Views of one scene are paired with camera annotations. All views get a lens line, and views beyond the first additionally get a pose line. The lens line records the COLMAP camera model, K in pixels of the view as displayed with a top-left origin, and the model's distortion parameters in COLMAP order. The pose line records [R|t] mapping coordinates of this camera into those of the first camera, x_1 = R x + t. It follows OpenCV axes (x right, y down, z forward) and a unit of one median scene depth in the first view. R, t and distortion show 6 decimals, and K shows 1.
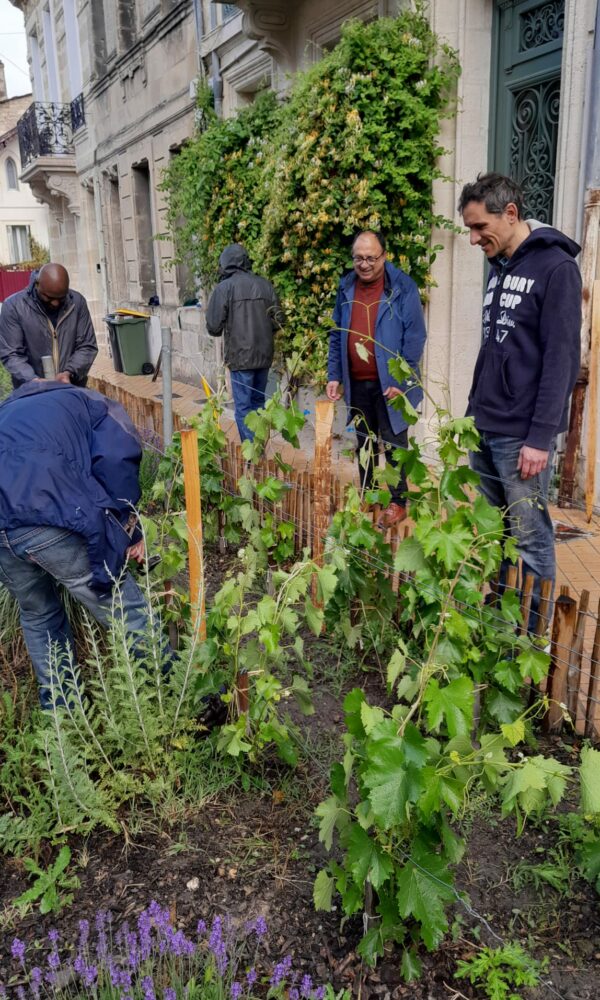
lens RADIAL K [[842.6, 0, 304.7], [0, 842.6, 515.6], [0, 0, 1]] dist [0.010132, 0.020210]
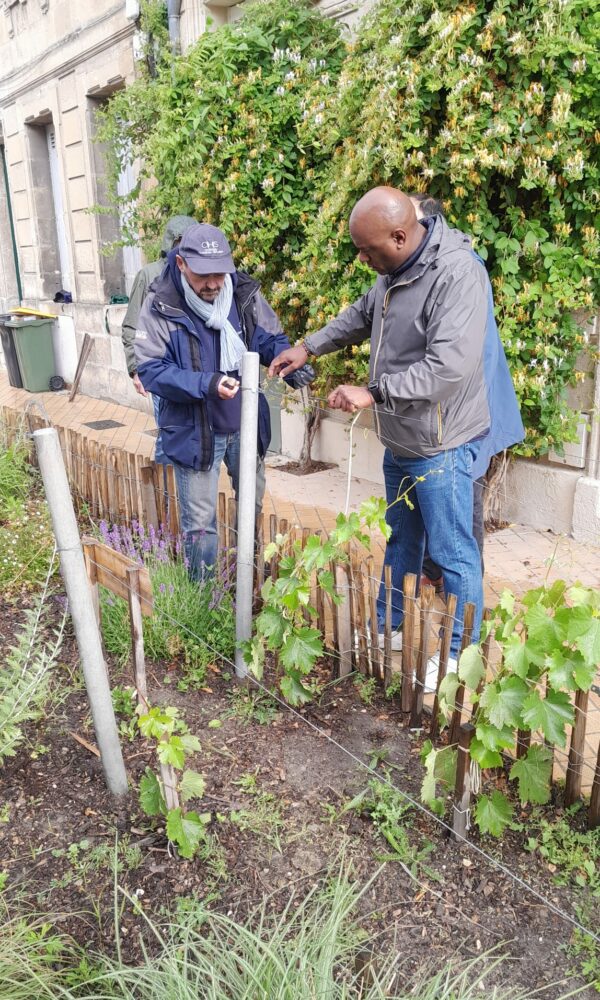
lens RADIAL K [[842.6, 0, 304.7], [0, 842.6, 515.6], [0, 0, 1]] dist [0.010132, 0.020210]
pose [[0.986888, -0.047773, 0.154174, -0.126382], [0.046271, 0.998840, 0.013314, -0.075548], [-0.154632, -0.006005, 0.987954, 0.276462]]
